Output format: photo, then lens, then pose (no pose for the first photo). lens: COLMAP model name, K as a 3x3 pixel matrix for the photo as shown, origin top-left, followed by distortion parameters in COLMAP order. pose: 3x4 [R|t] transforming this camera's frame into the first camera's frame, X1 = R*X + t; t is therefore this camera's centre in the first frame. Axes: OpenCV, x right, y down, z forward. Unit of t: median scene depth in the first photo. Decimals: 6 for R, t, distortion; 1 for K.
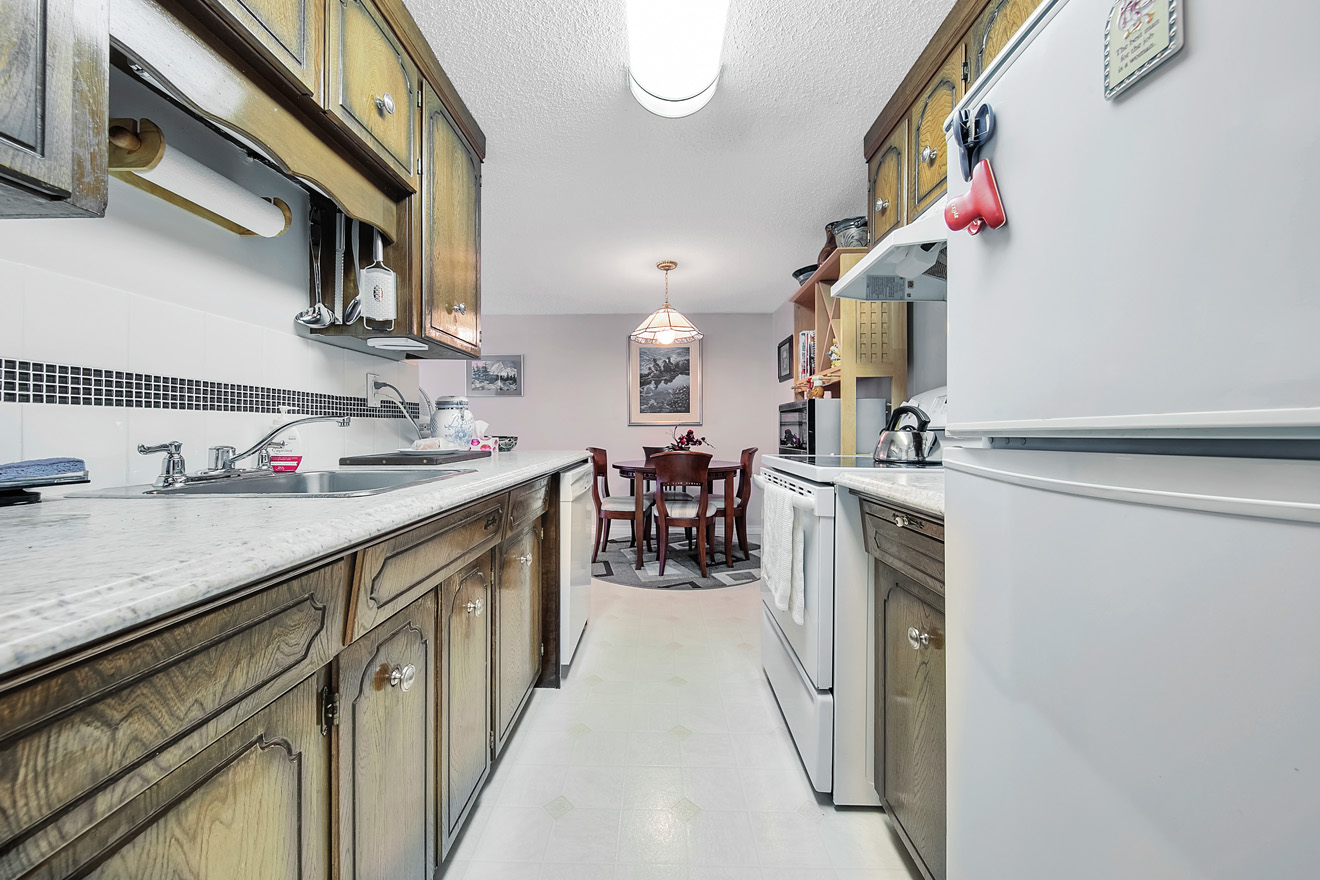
lens RADIAL K [[491.4, 0, 658.6], [0, 491.4, 426.6], [0, 0, 1]] dist [0.000374, -0.000033]
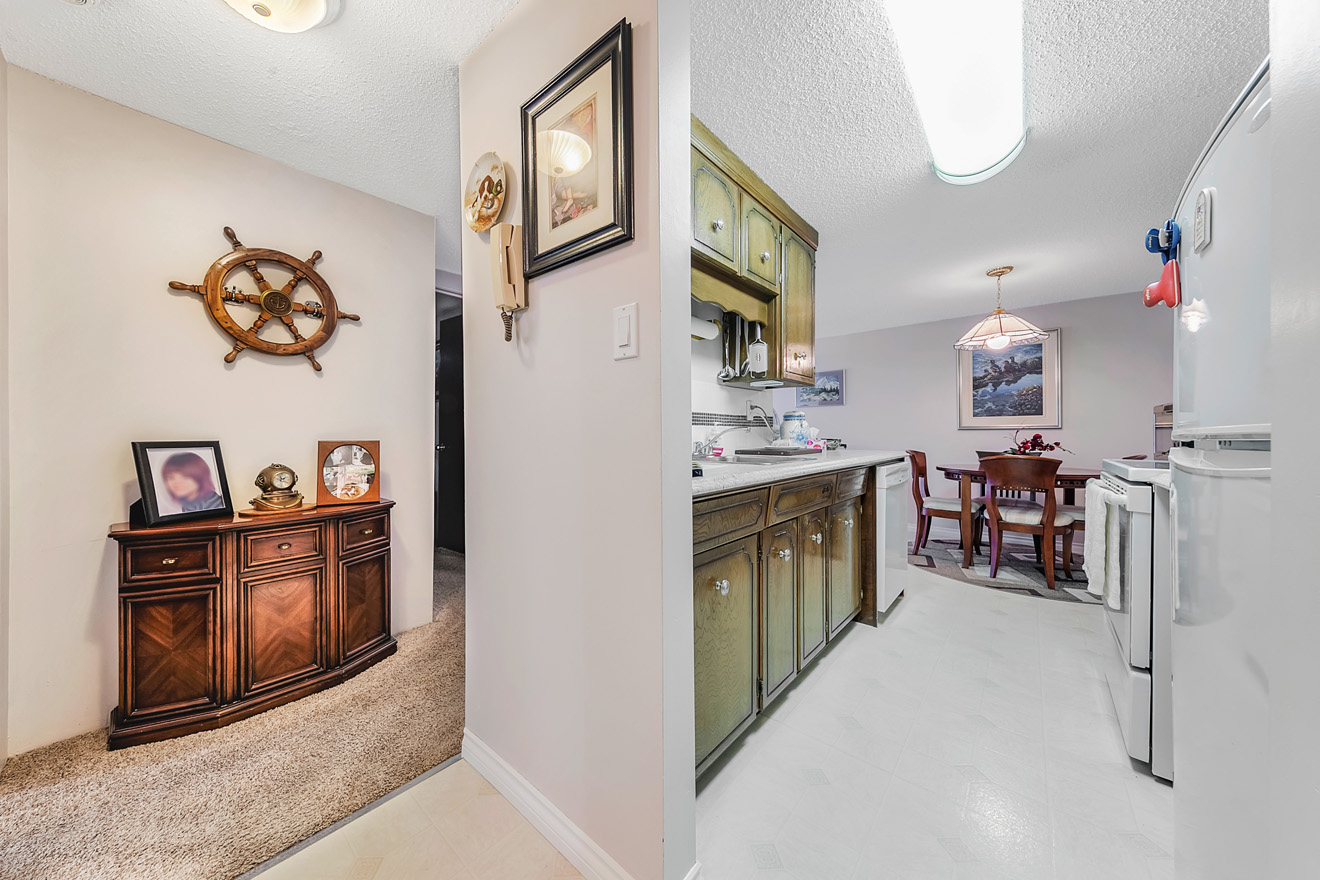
lens RADIAL K [[444.4, 0, 622.0], [0, 444.4, 433.5], [0, 0, 1]] dist [0.000921, 0.000003]
pose [[0.743477, -0.000107, -0.668762, 0.091634], [0.004426, 0.999979, 0.004761, -0.003954], [0.668747, -0.006499, 0.743462, -0.352338]]
